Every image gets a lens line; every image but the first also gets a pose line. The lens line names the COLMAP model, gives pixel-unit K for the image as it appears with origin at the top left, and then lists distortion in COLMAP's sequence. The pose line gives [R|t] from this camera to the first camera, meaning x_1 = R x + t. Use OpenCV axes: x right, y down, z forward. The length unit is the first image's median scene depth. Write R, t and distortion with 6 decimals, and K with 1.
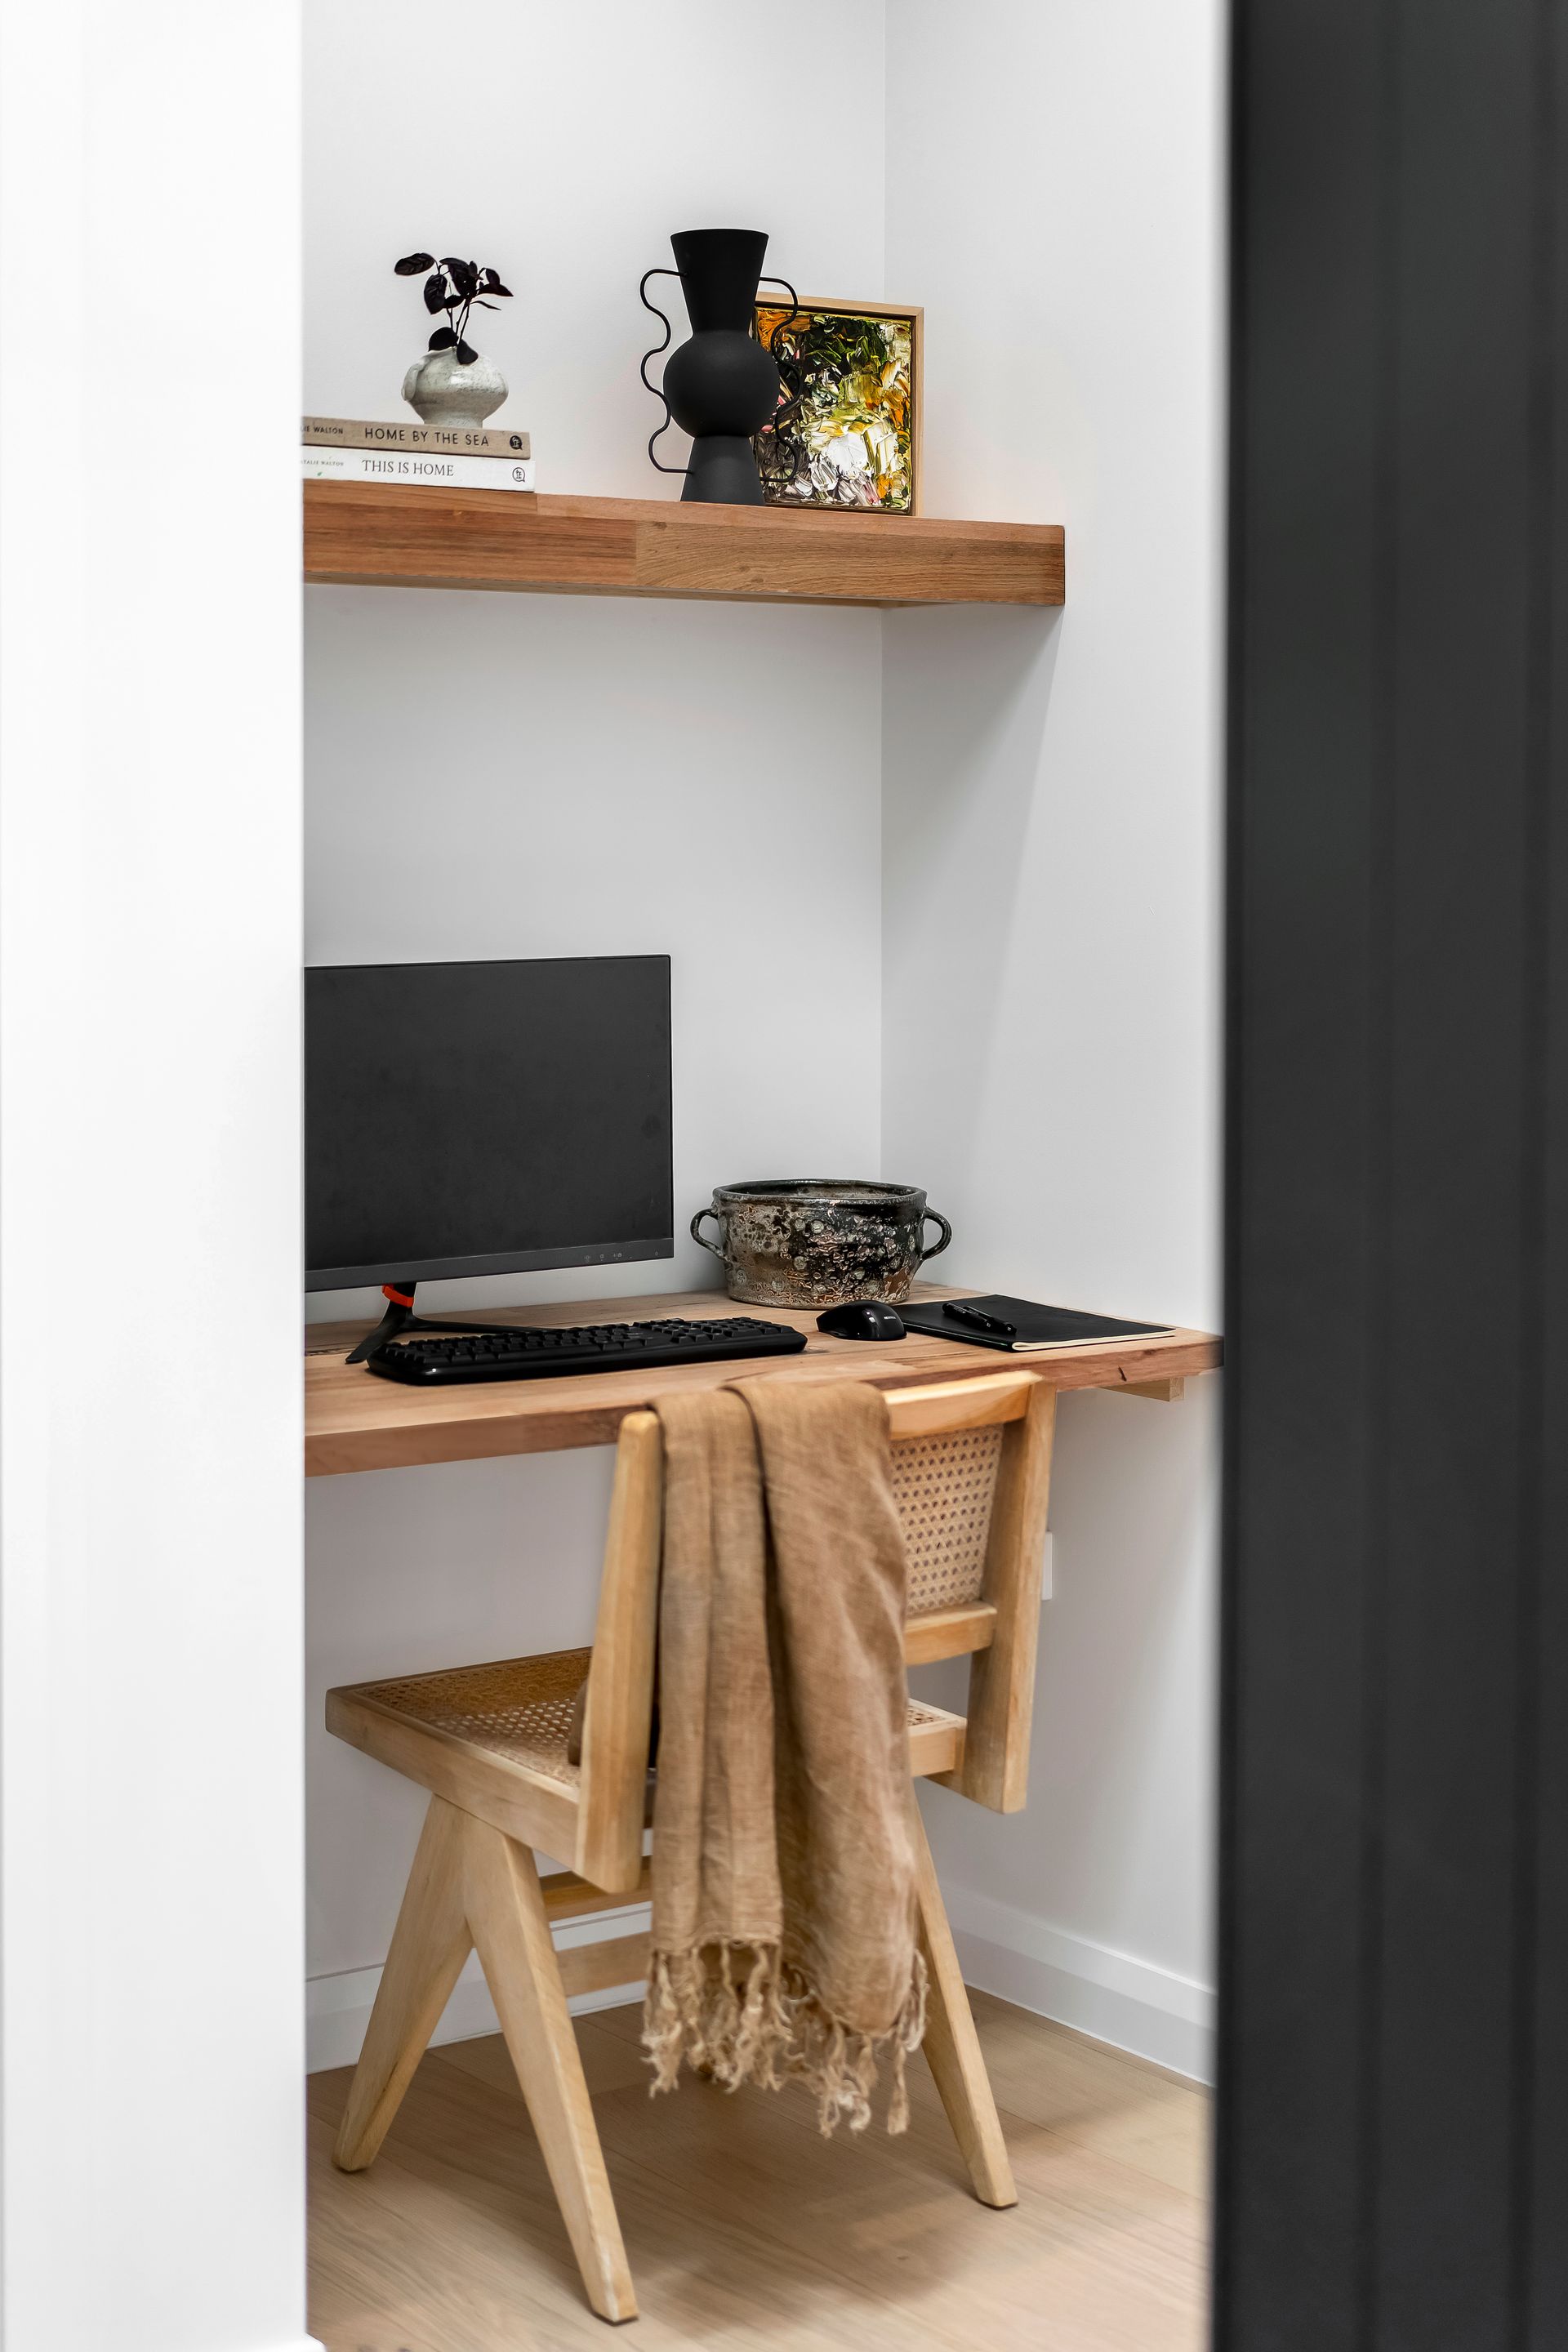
lens RADIAL K [[3334.6, 0, 784.0], [0, 3334.6, 1176.0], [0, 0, 1]] dist [0.188718, -0.927856]
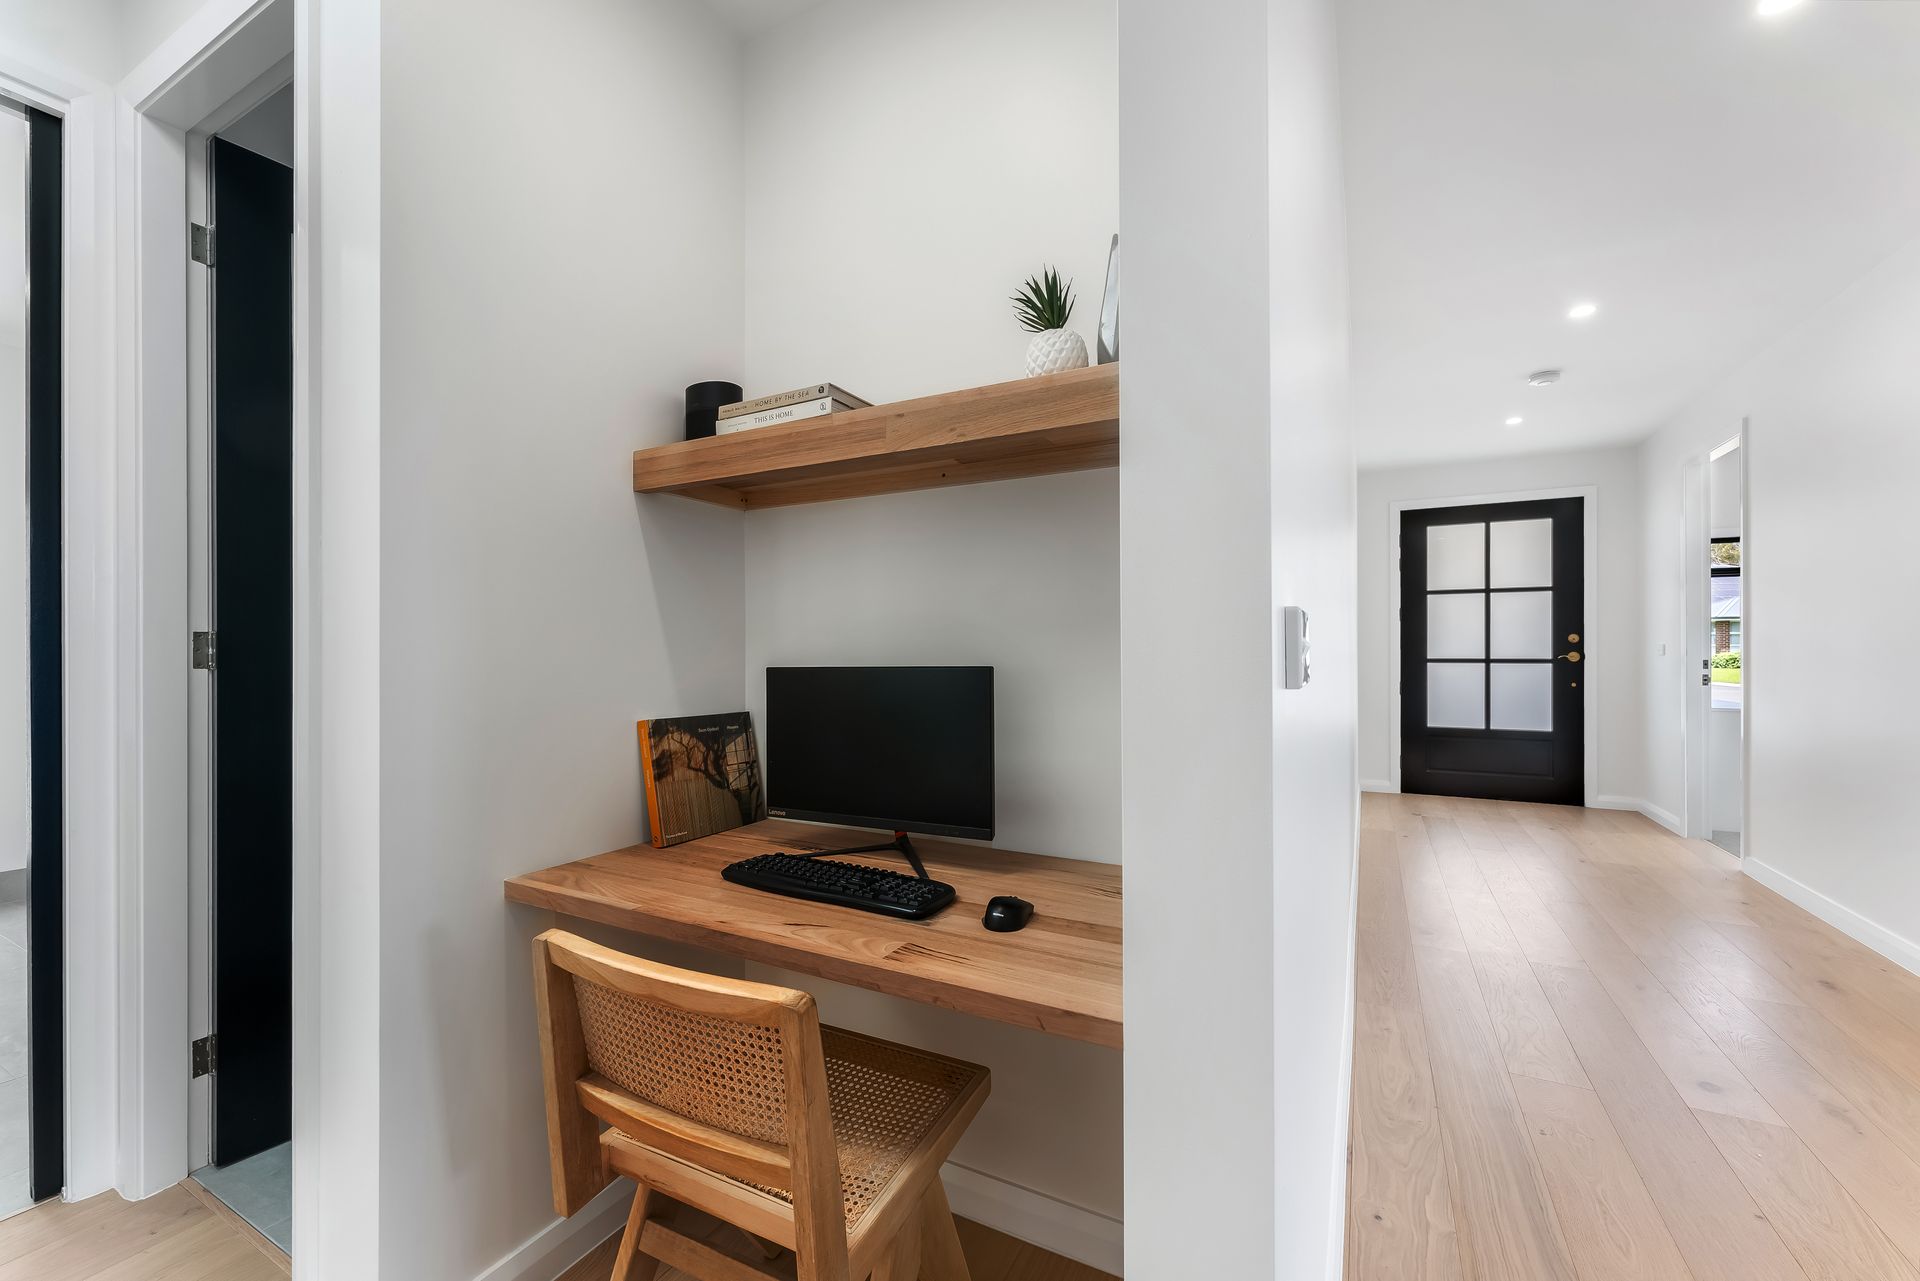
lens RADIAL K [[784.0, 0, 959.4], [0, 784.0, 673.5], [0, 0, 1]] dist [0.001737, 0.000332]
pose [[0.453239, 0.014013, -0.891279, 0.317006], [-0.095263, 0.994912, -0.032802, -0.048363], [0.886284, 0.099773, 0.452268, 0.803688]]
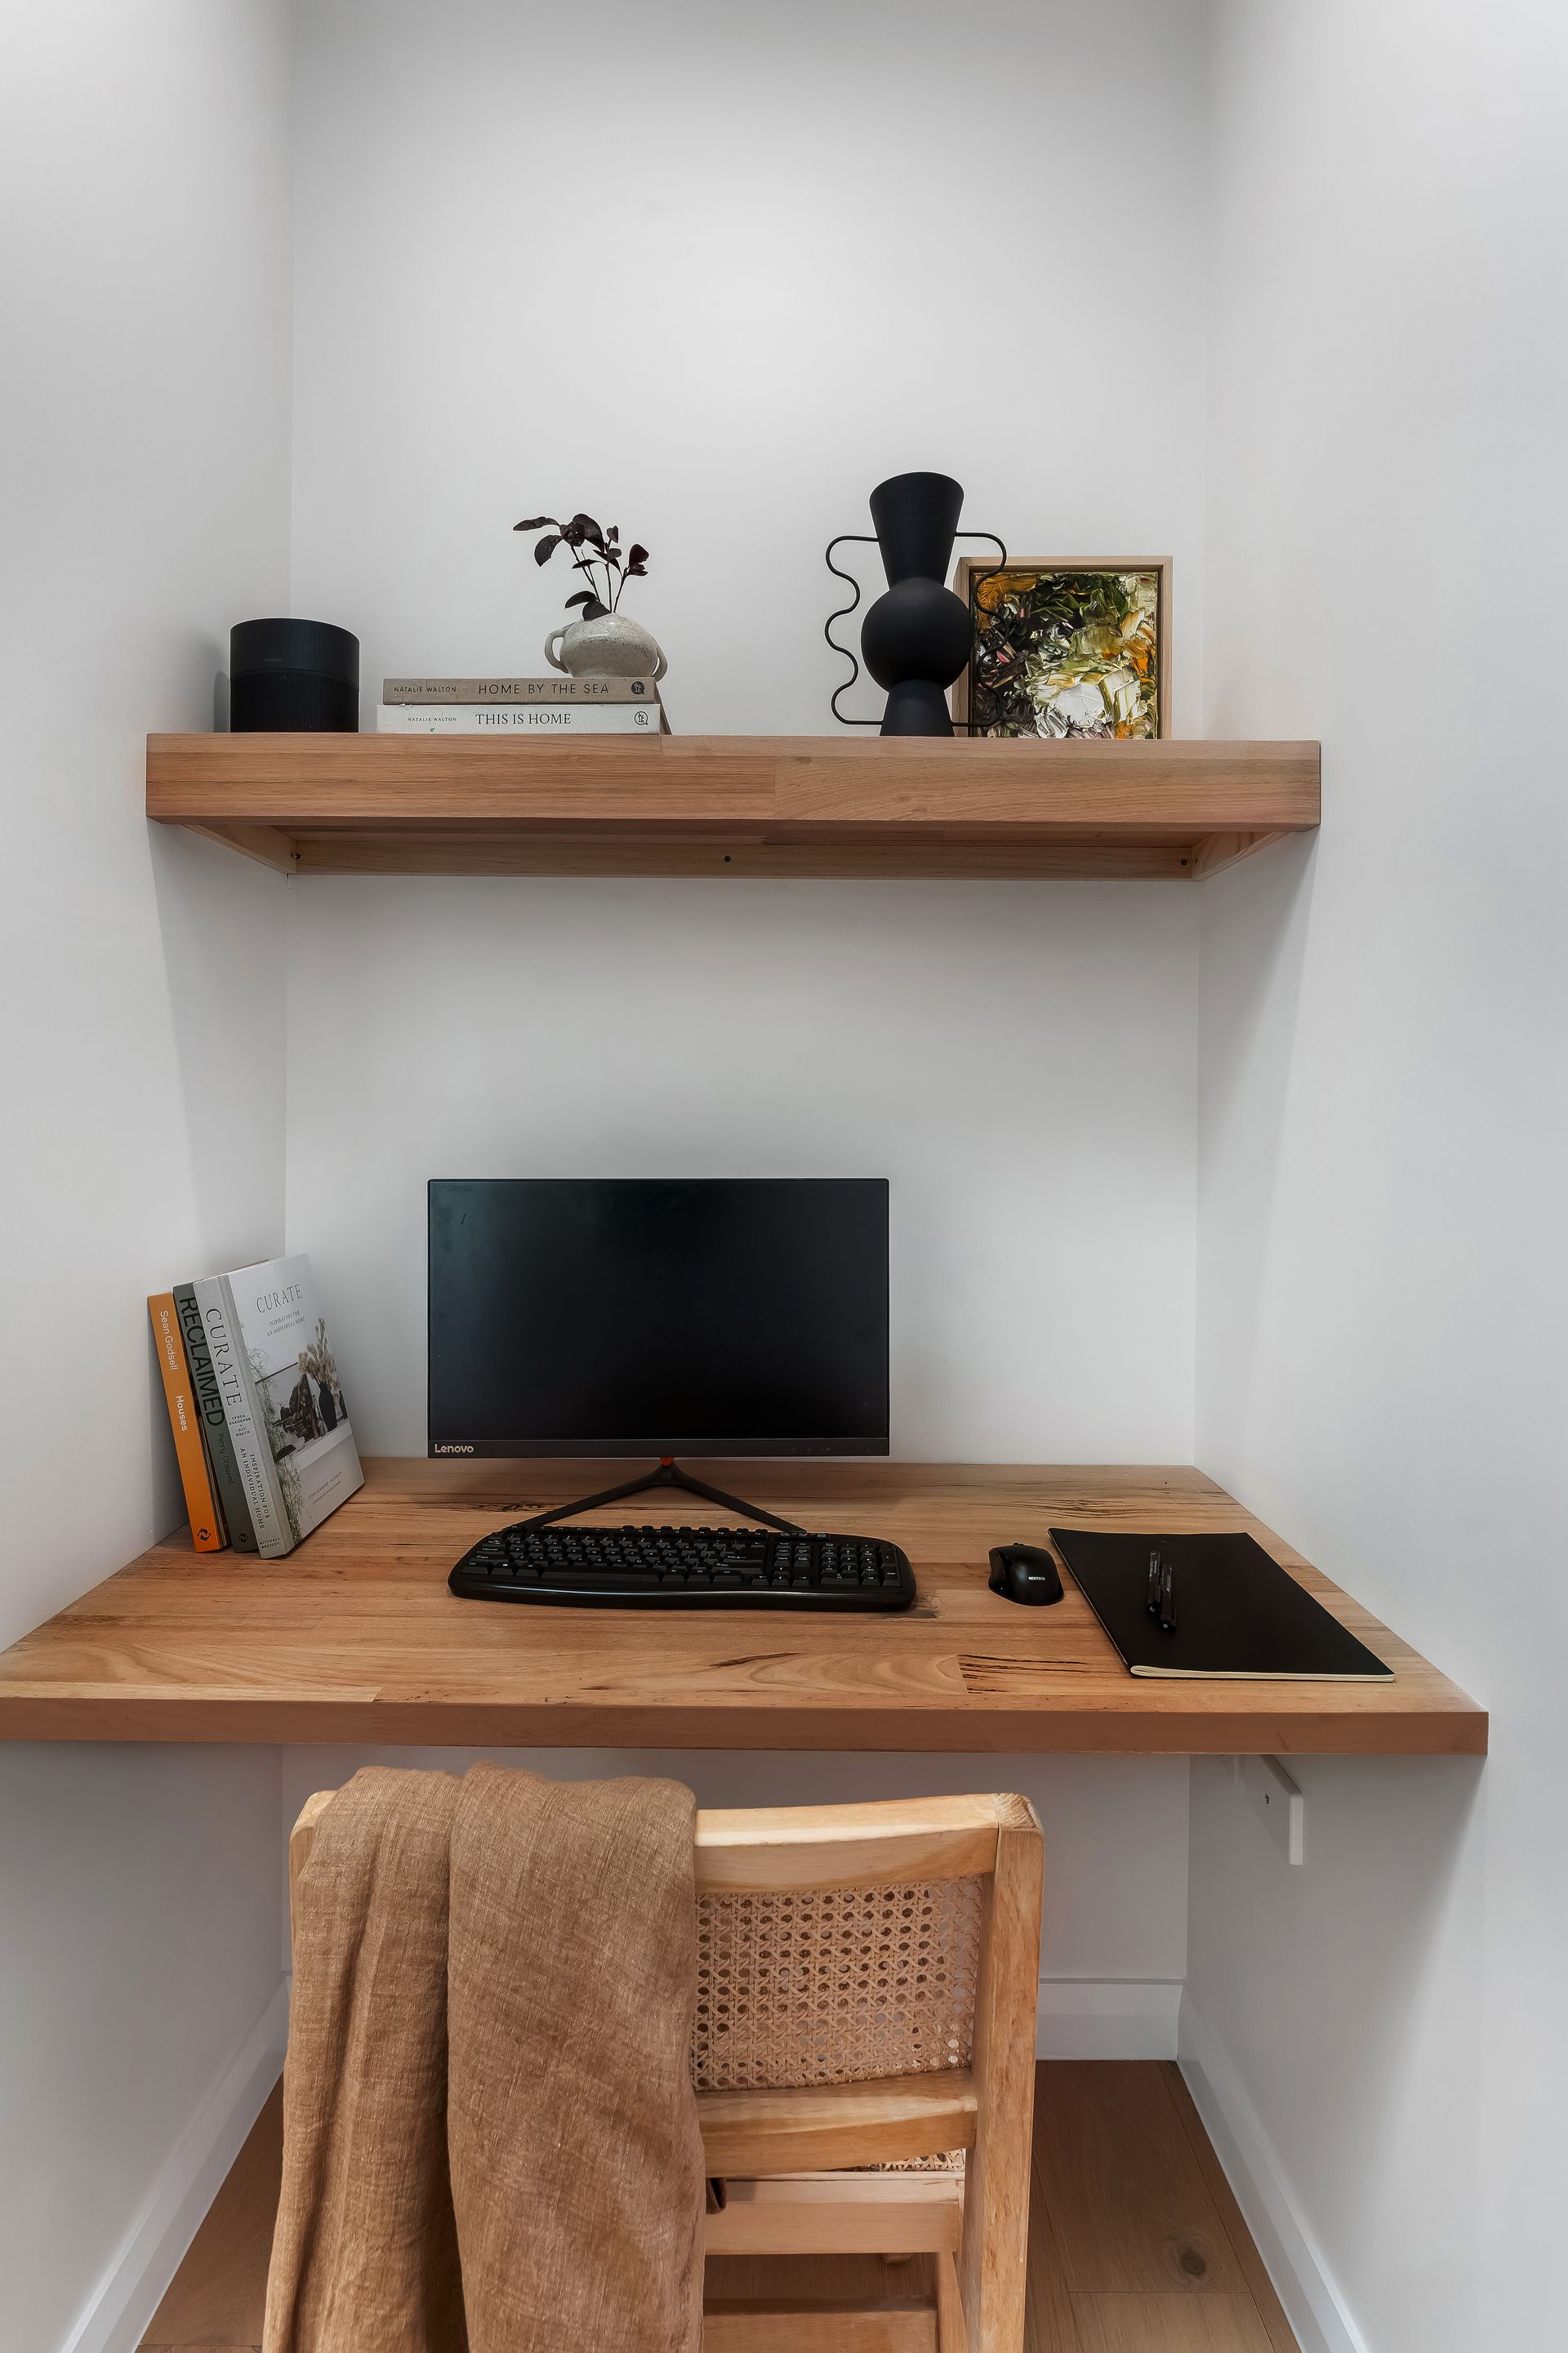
lens RADIAL K [[1136.5, 0, 778.1], [0, 1136.5, 1161.2], [0, 0, 1]] dist [0.001708, -0.000514]
pose [[0.822750, 0.021992, -0.567978, 0.145198], [-0.066173, 0.996162, -0.057285, -0.049349], [0.564539, 0.084716, 0.821048, 0.677692]]
